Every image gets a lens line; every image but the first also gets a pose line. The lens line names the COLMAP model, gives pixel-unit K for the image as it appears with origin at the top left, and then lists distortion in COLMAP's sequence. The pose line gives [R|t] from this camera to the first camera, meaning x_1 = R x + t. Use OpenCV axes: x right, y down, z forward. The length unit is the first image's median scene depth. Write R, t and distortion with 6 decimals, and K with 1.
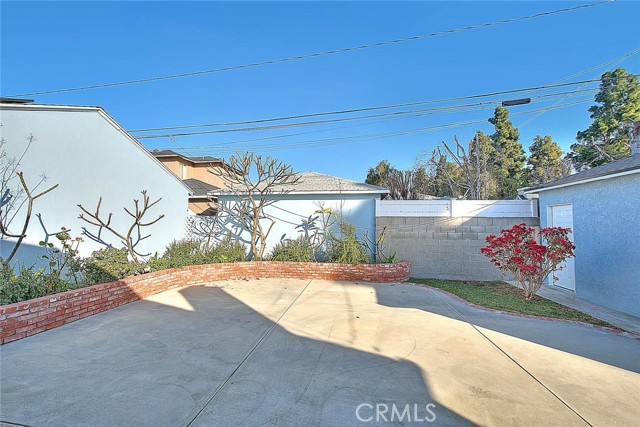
lens RADIAL K [[261.8, 0, 321.5], [0, 261.8, 213.9], [0, 0, 1]] dist [-0.000140, -0.000980]
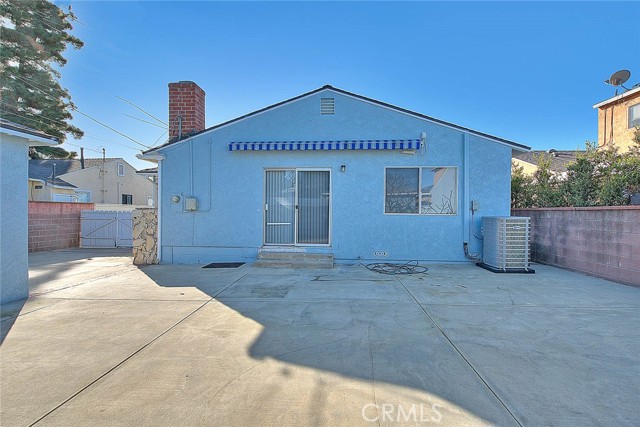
lens RADIAL K [[261.8, 0, 321.5], [0, 261.8, 213.9], [0, 0, 1]] dist [-0.000140, -0.000980]
pose [[-0.997847, -0.009194, -0.064930, 0.087311], [-0.006684, 0.999226, -0.038767, 0.065700], [0.065237, -0.038249, -0.997136, 0.784661]]
